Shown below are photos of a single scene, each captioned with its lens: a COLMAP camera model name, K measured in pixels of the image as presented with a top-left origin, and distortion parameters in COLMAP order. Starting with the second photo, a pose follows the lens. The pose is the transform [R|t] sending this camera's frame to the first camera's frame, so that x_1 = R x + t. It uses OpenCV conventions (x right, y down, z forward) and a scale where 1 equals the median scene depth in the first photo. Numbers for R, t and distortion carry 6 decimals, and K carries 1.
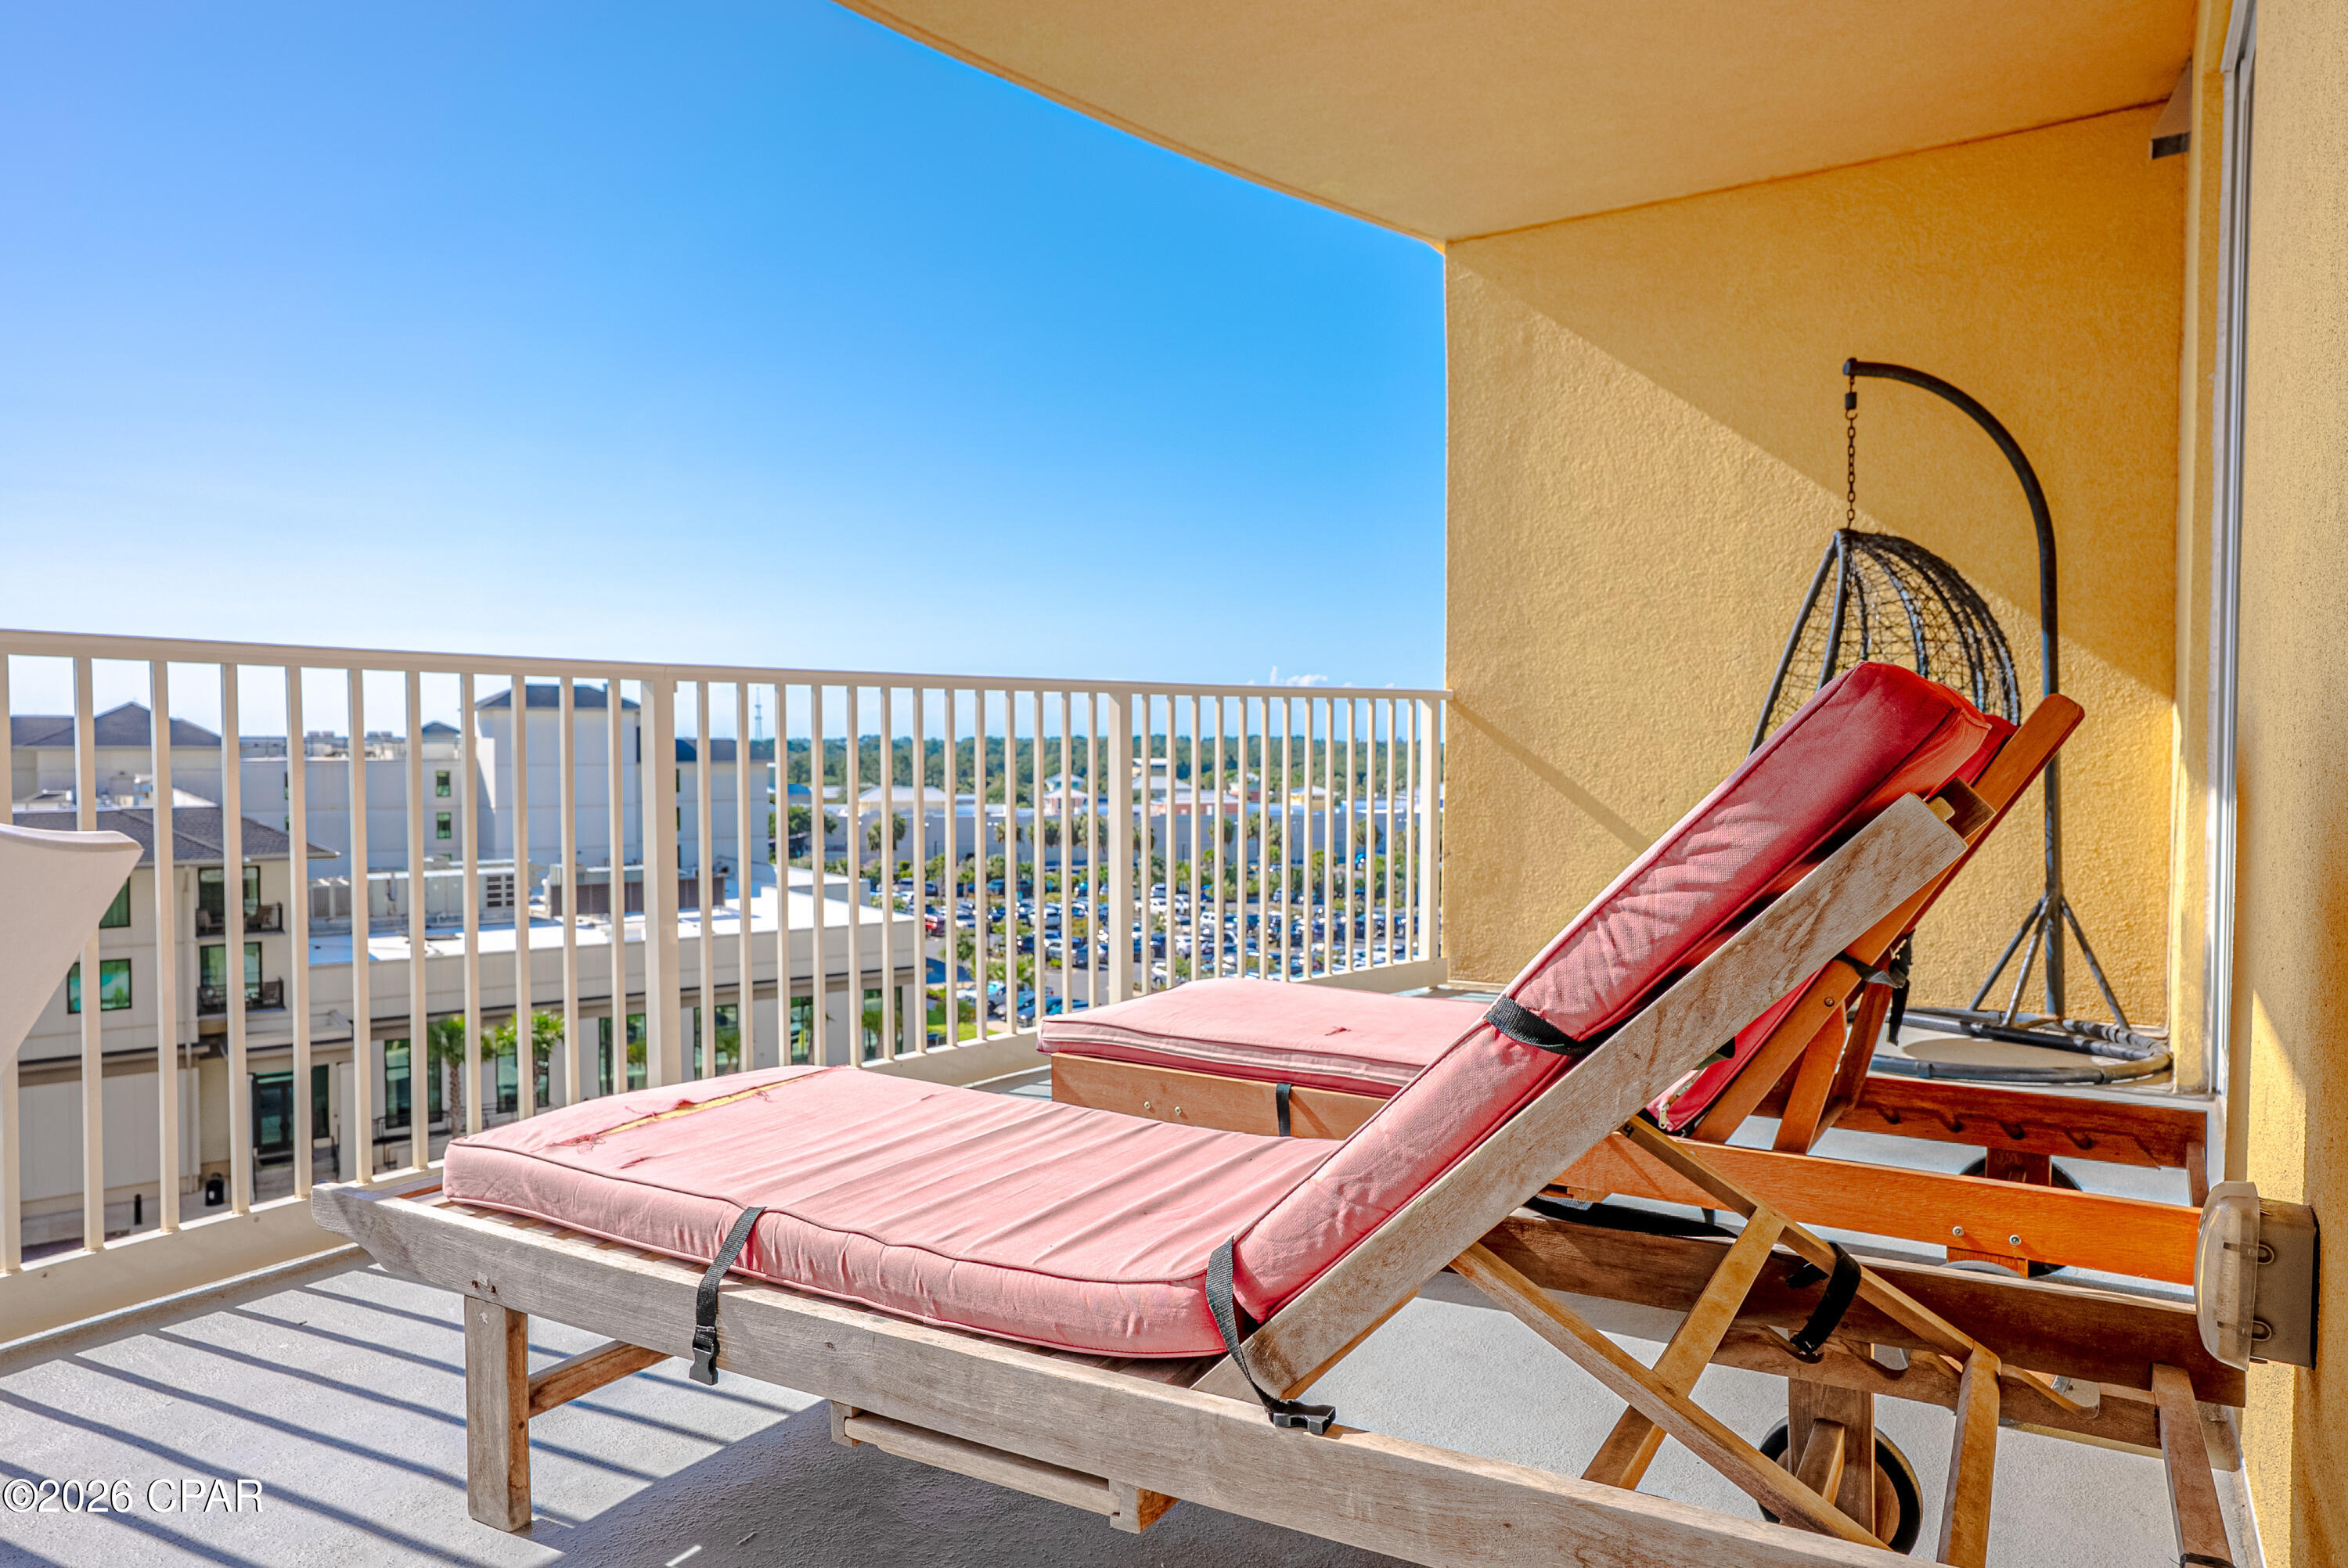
lens RADIAL K [[1478.5, 0, 1188.8], [0, 1478.5, 788.9], [0, 0, 1]] dist [-0.007423, 0.001533]
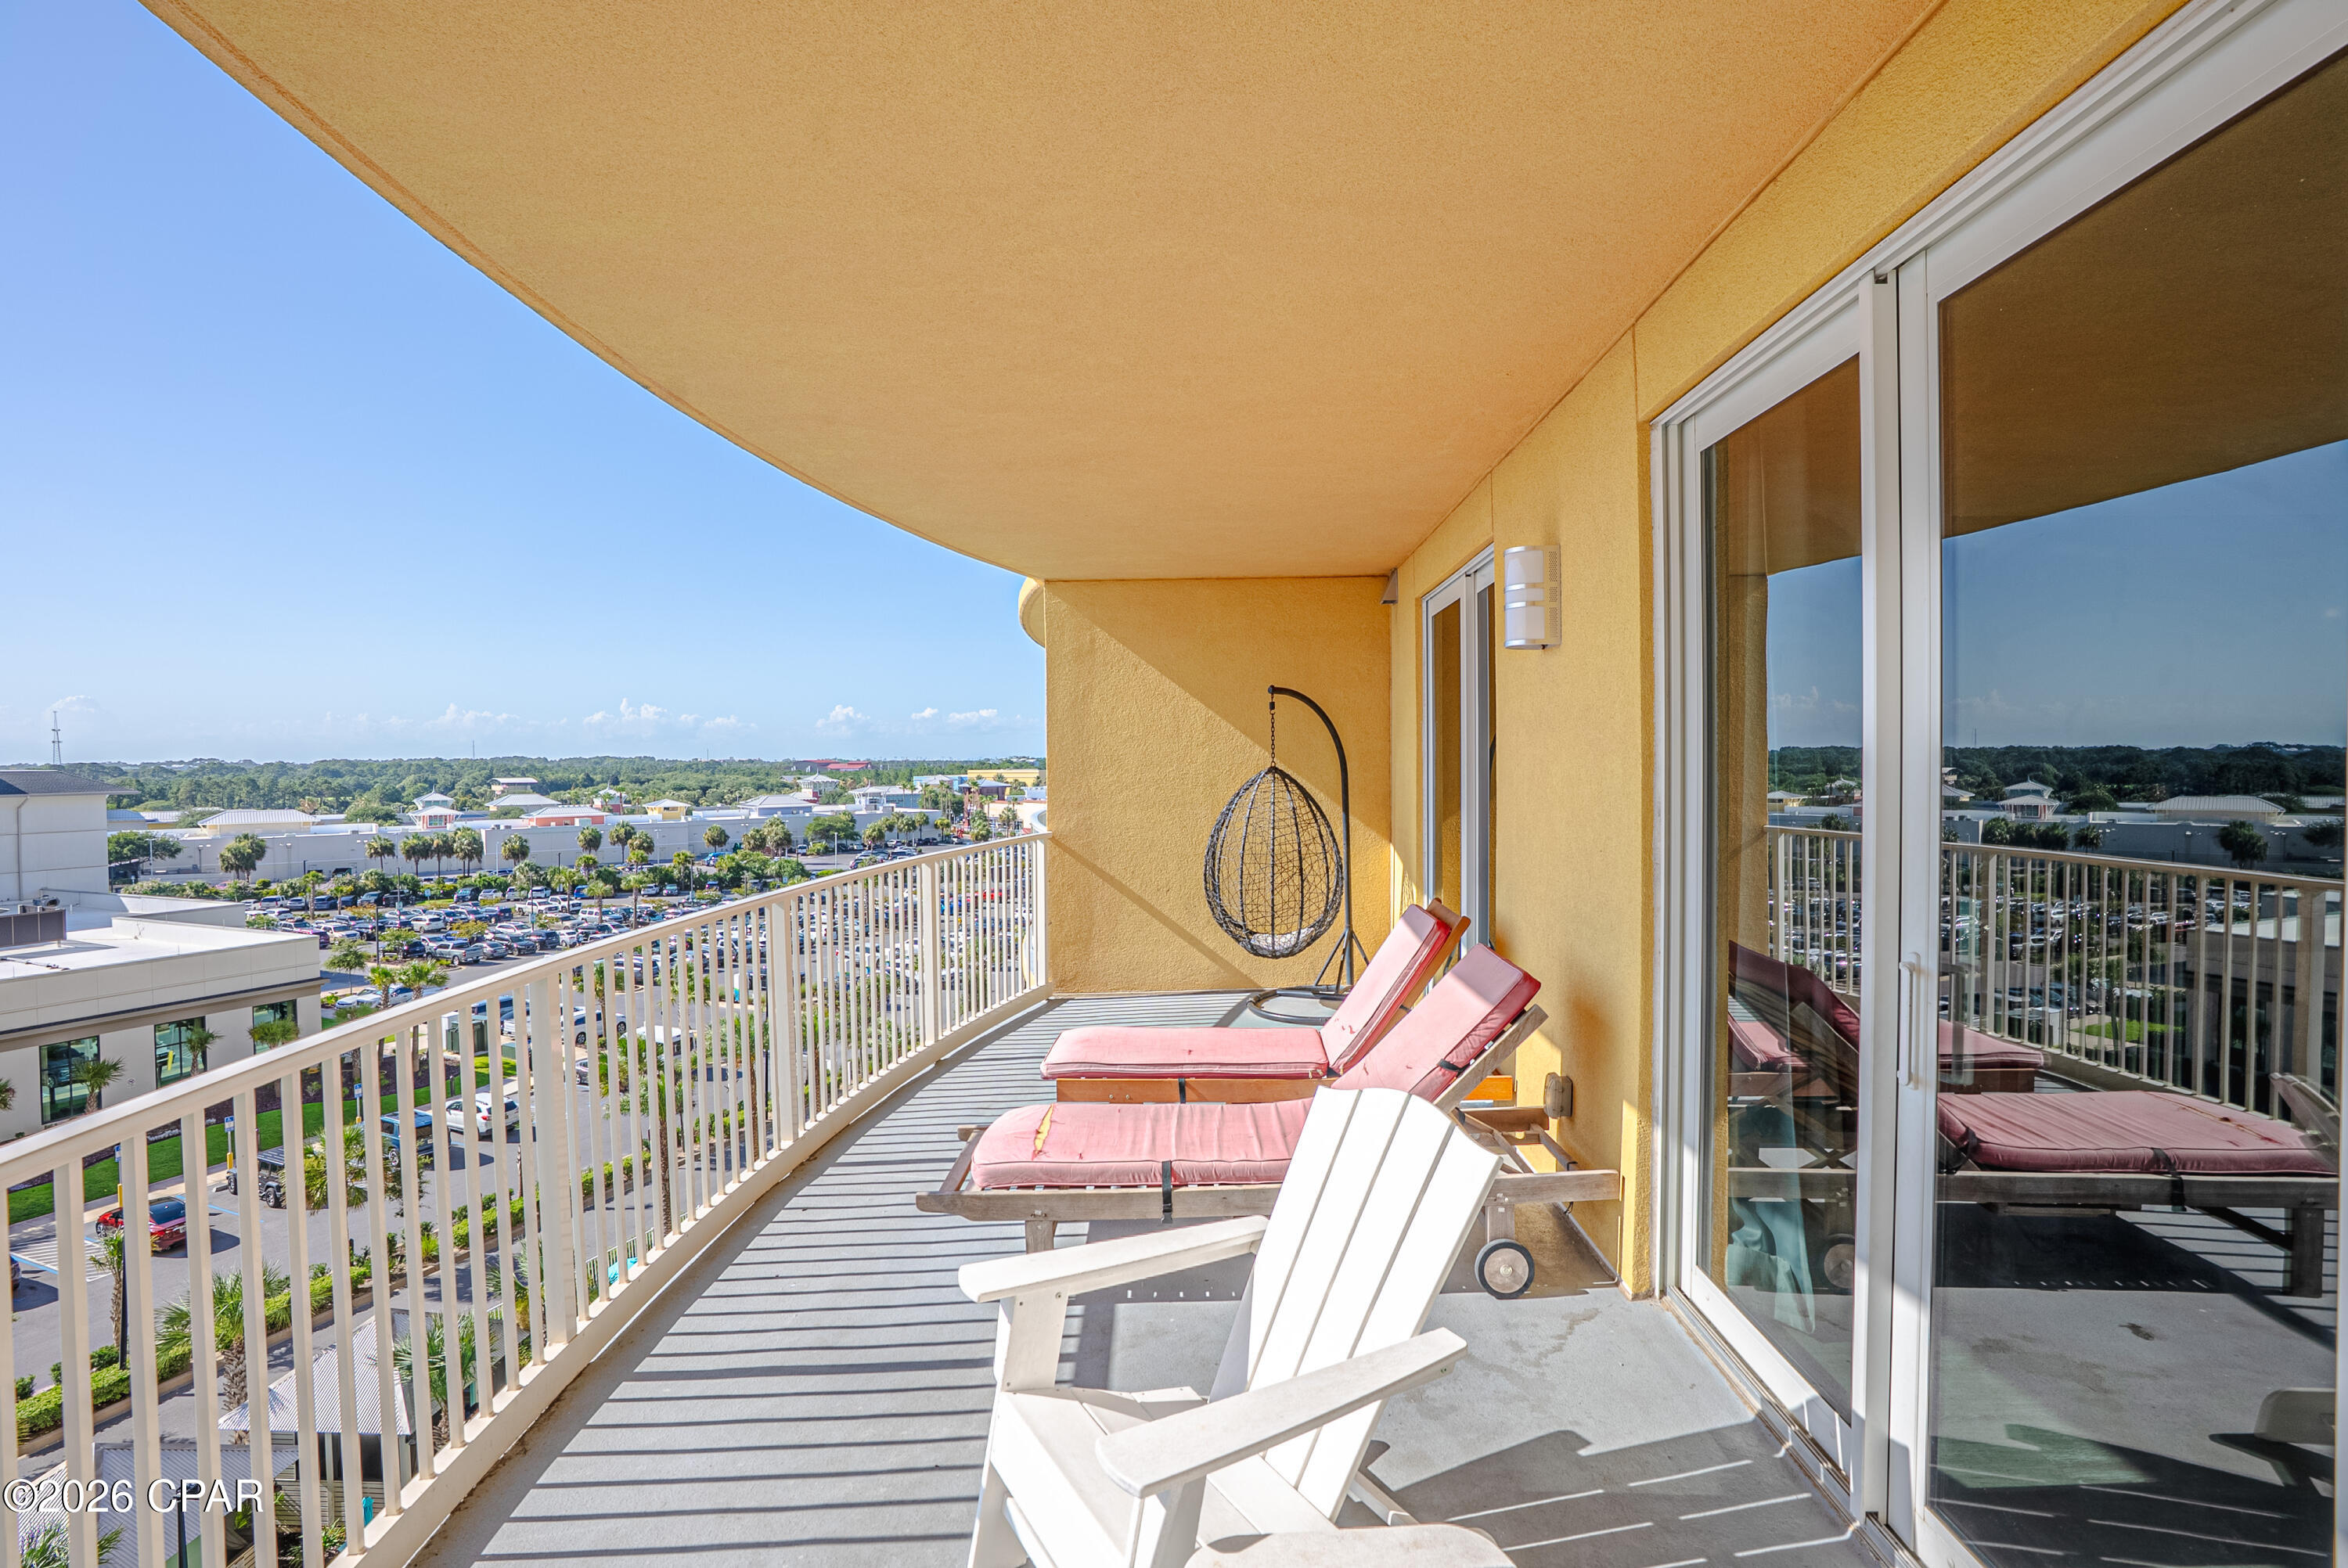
lens RADIAL K [[1101.6, 0, 1174.8], [0, 1101.6, 789.7], [0, 0, 1]] dist [-0.032559, 0.006396]
pose [[0.862265, -0.017408, 0.506158, -0.382912], [0.019753, 0.999805, 0.000735, -0.121165], [-0.506072, 0.009364, 0.862441, -0.230727]]
